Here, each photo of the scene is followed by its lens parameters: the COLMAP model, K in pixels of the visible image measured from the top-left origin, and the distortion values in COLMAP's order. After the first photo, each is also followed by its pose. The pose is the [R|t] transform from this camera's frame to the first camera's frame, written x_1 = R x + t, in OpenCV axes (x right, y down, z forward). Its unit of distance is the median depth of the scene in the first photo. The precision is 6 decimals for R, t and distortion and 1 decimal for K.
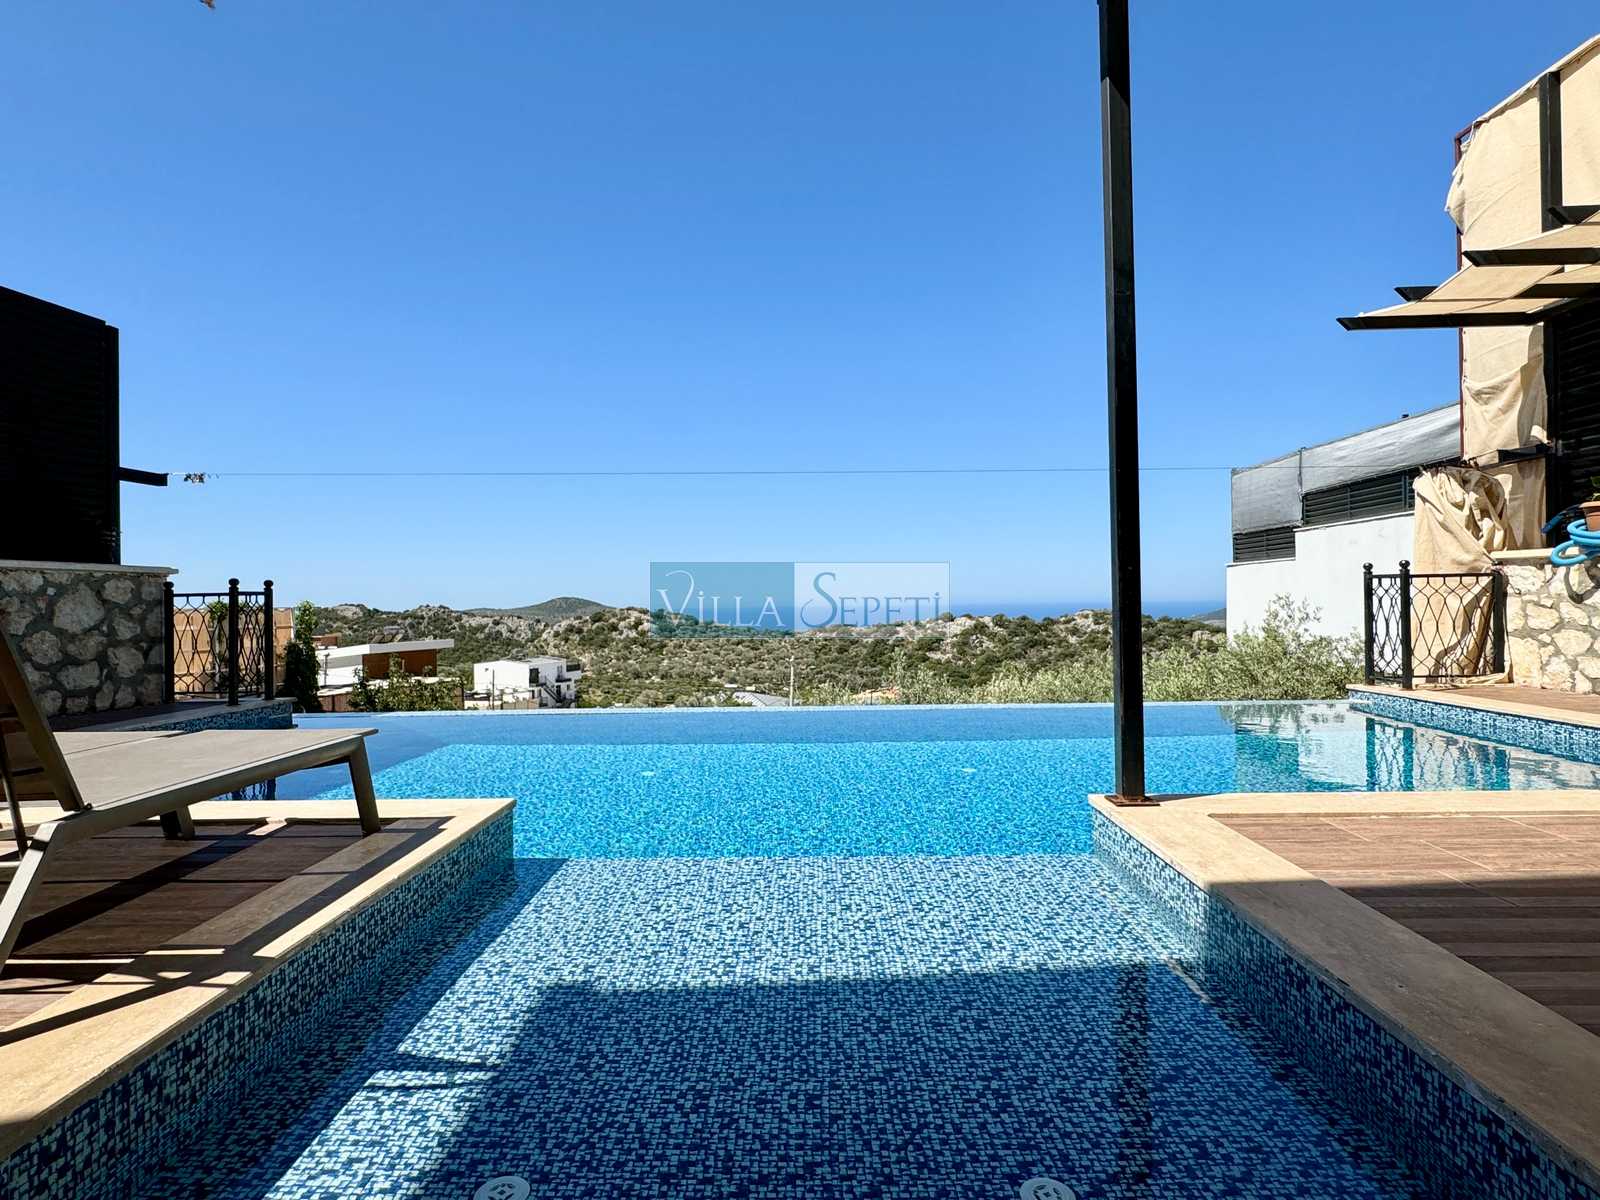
lens RADIAL K [[900.0, 0, 794.8], [0, 900.0, 595.6], [0, 0, 1]] dist [-0.003939, -0.000552]
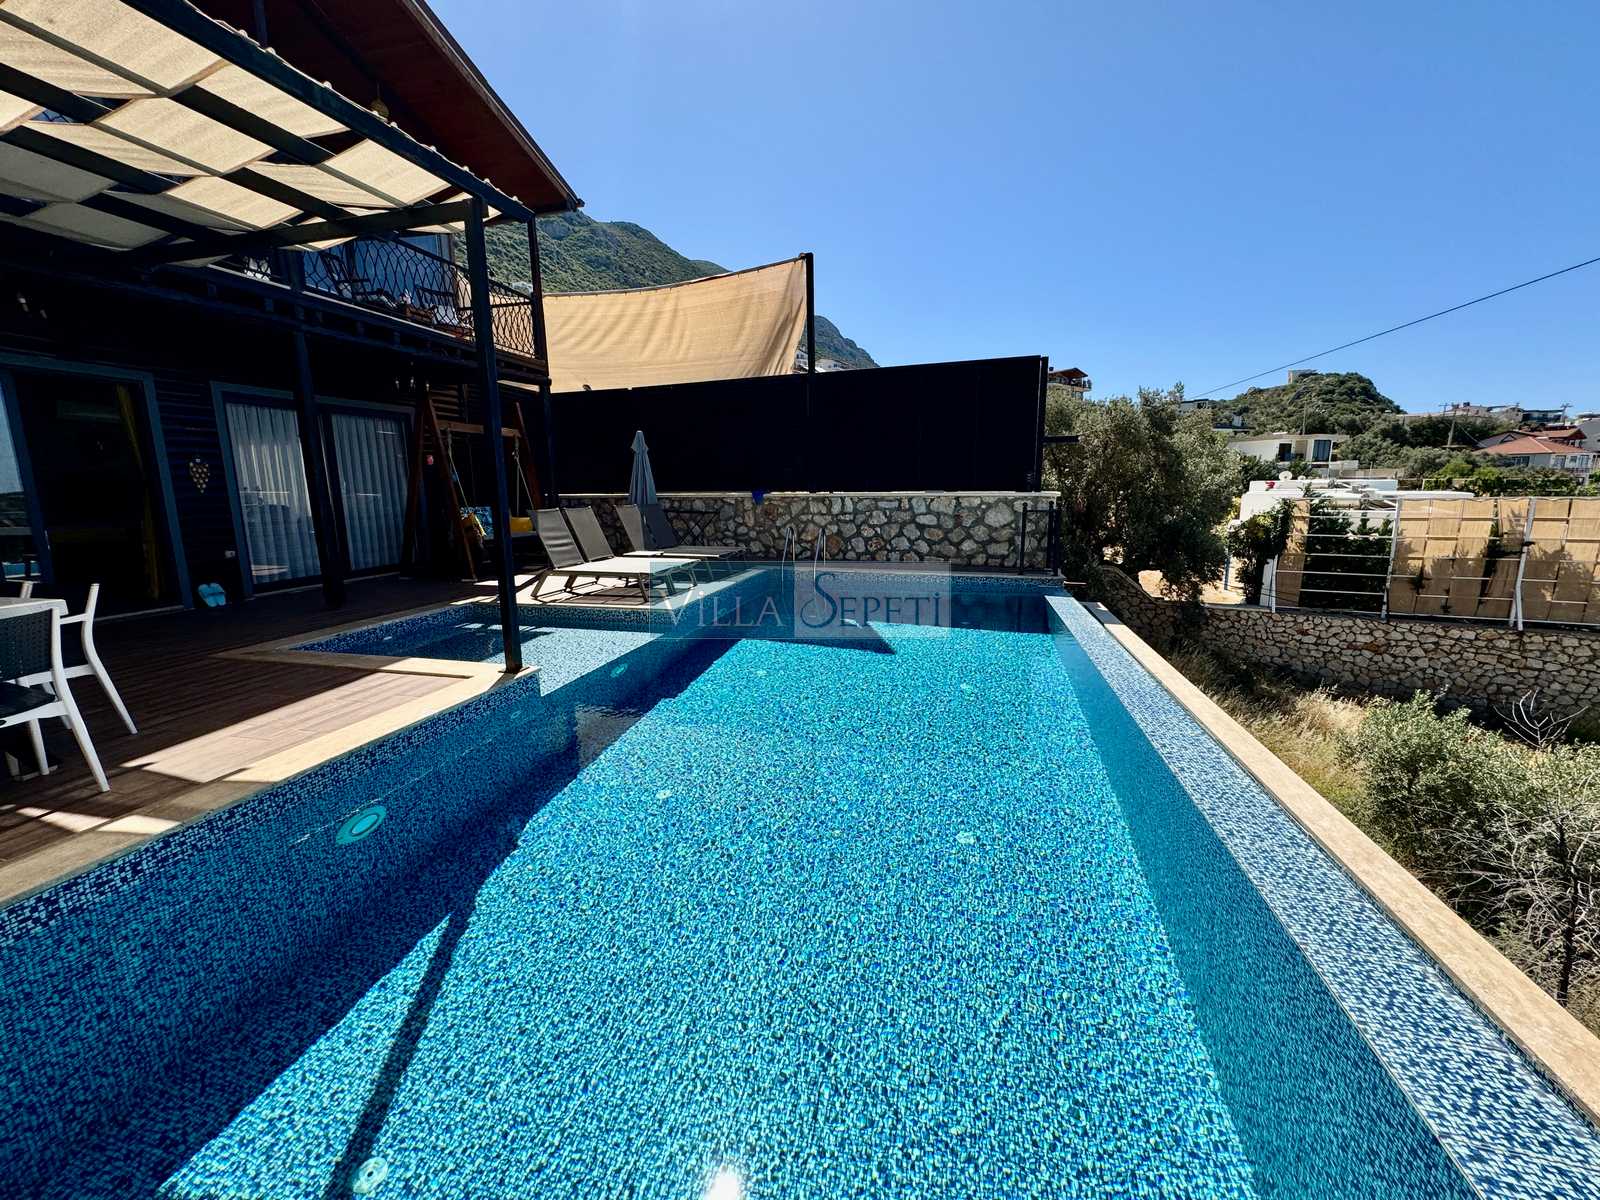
lens RADIAL K [[638.4, 0, 798.5], [0, 638.4, 597.5], [0, 0, 1]] dist [-0.003720, 0.001436]
pose [[-0.226859, 0.186085, -0.955985, 0.654932], [0.018219, 0.982216, 0.186867, -0.073543], [0.973757, 0.024976, -0.226215, 0.815439]]
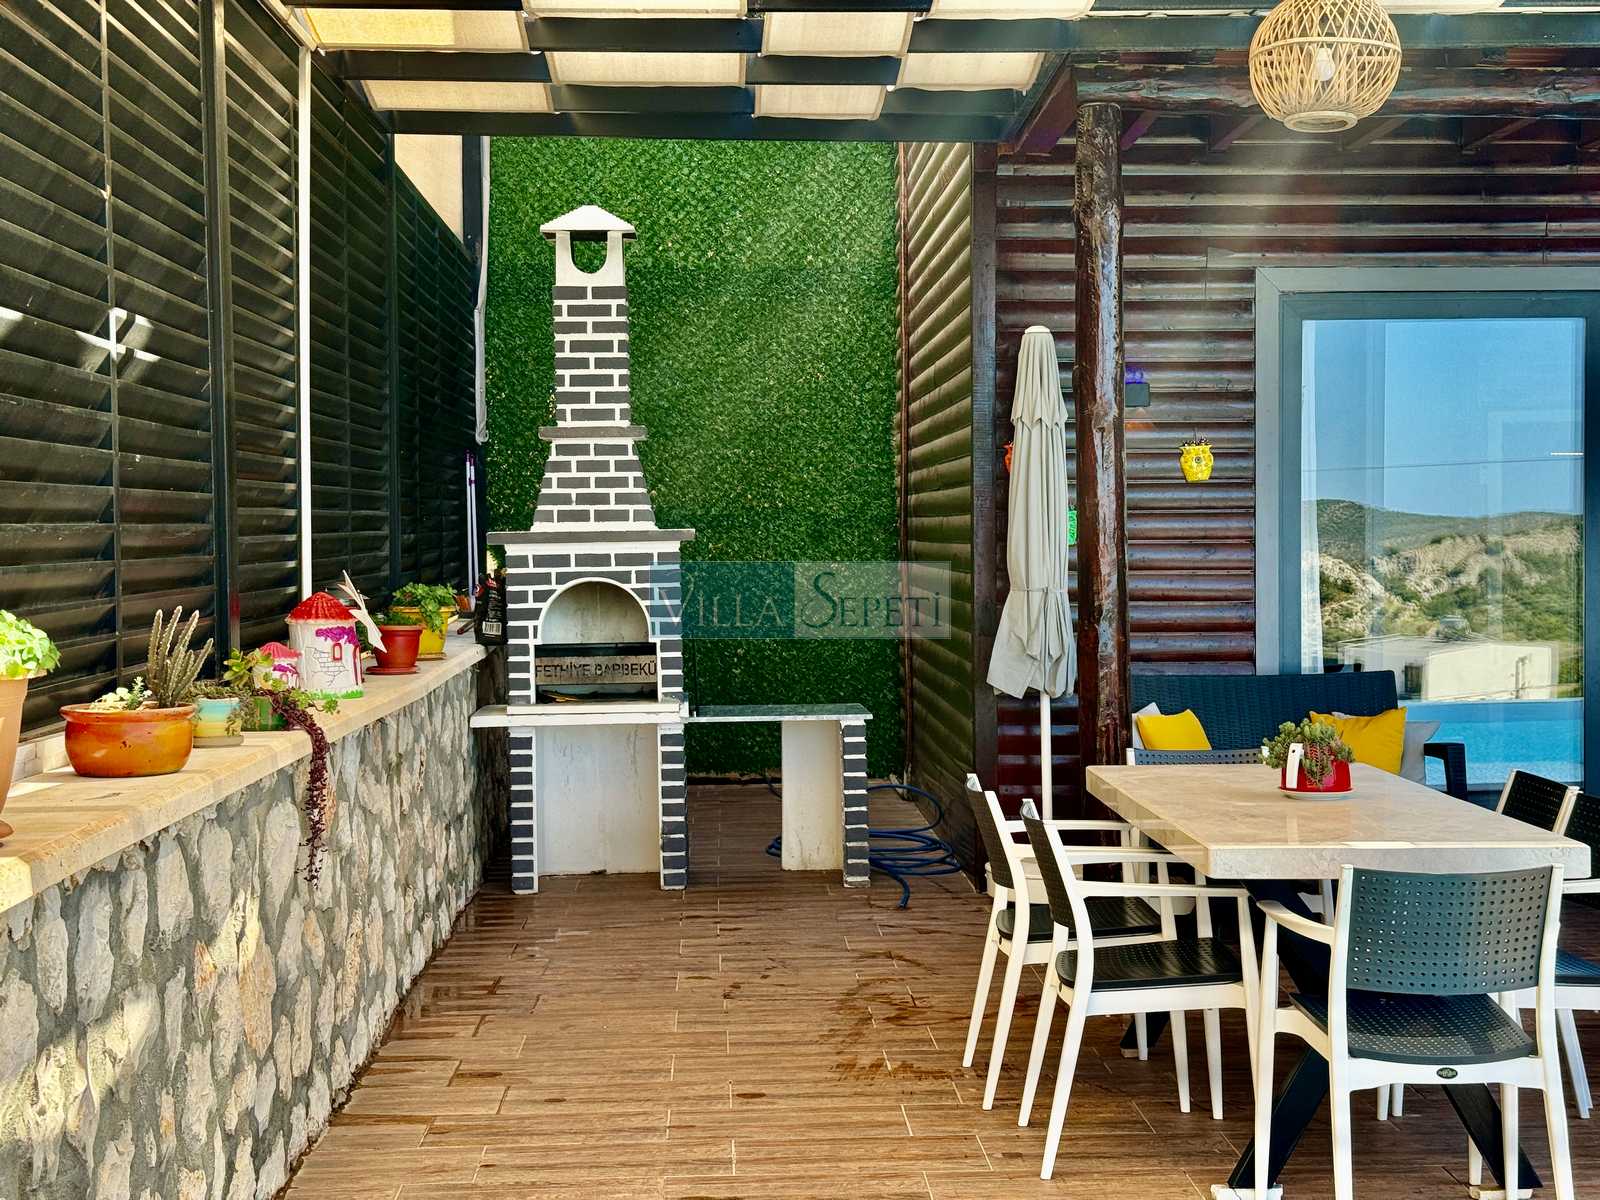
lens RADIAL K [[2215.0, 0, 807.1], [0, 2215.0, 604.9], [0, 0, 1]] dist [0.131743, 0.000000]
pose [[-0.997651, 0.025136, -0.063726, 0.649636], [0.022872, 0.999090, 0.036011, -0.105272], [0.064573, 0.034469, -0.997317, 0.920220]]
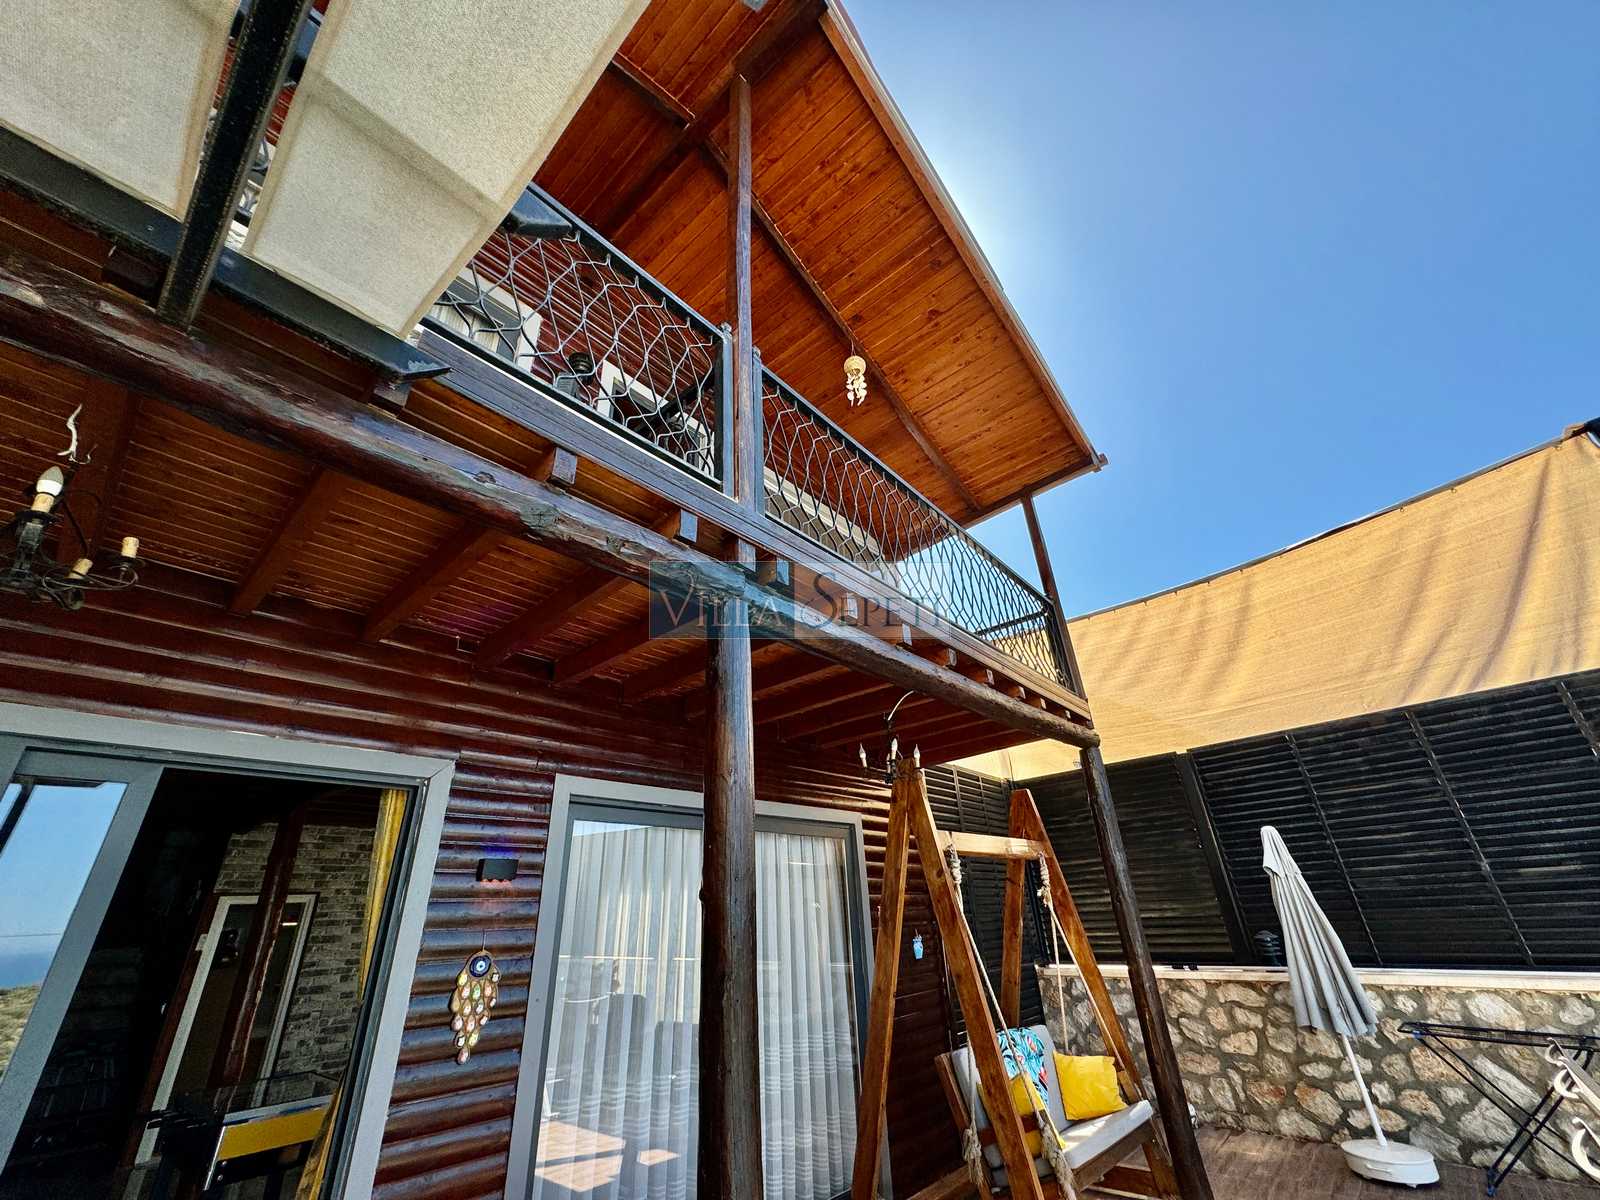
lens RADIAL K [[638.4, 0, 800.4], [0, 638.4, 599.0], [0, 0, 1]] dist [-0.003720, 0.001436]
pose [[-0.640513, -0.302591, -0.705820, 0.136426], [0.056307, 0.898121, -0.436129, -0.133086], [0.765881, -0.319089, -0.558220, 0.170197]]
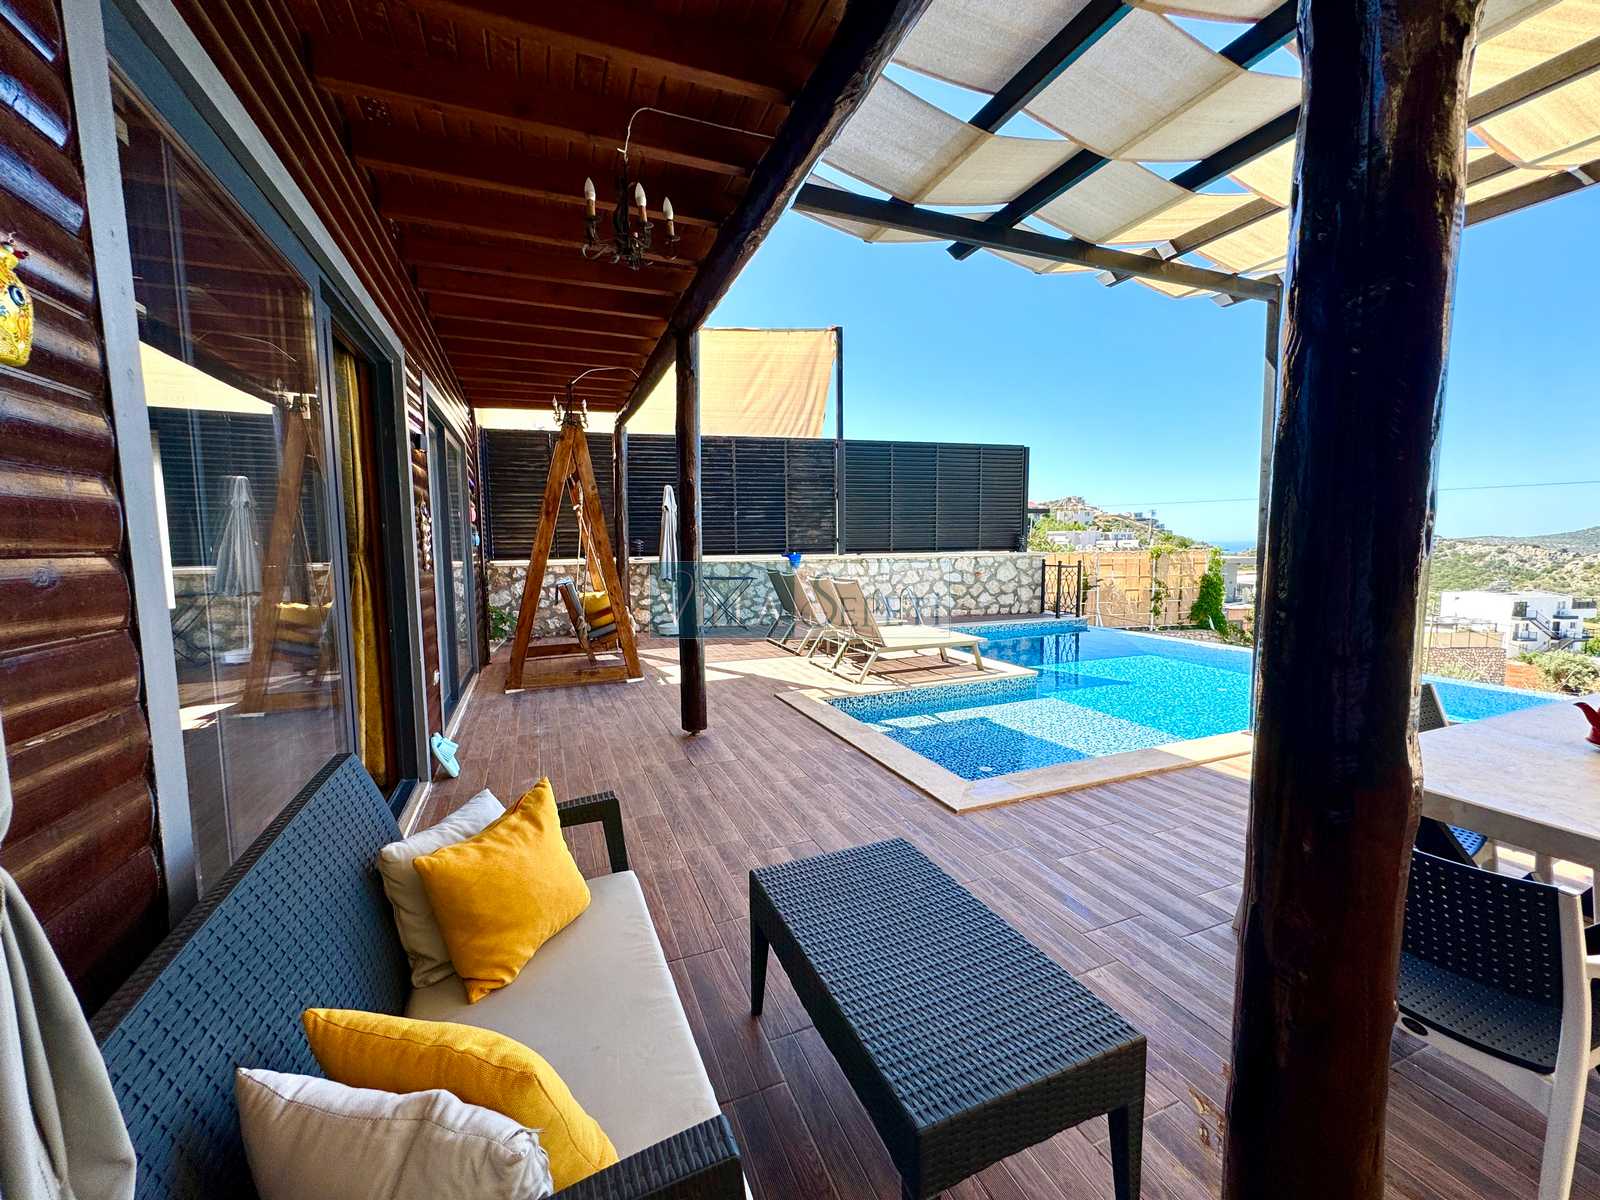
lens RADIAL K [[638.4, 0, 797.2], [0, 638.4, 600.8], [0, 0, 1]] dist [-0.003720, 0.001436]
pose [[0.400548, 0.096939, -0.911134, 0.516290], [0.009901, 0.993872, 0.110094, -0.094228], [0.916222, -0.053119, 0.397133, -0.197375]]
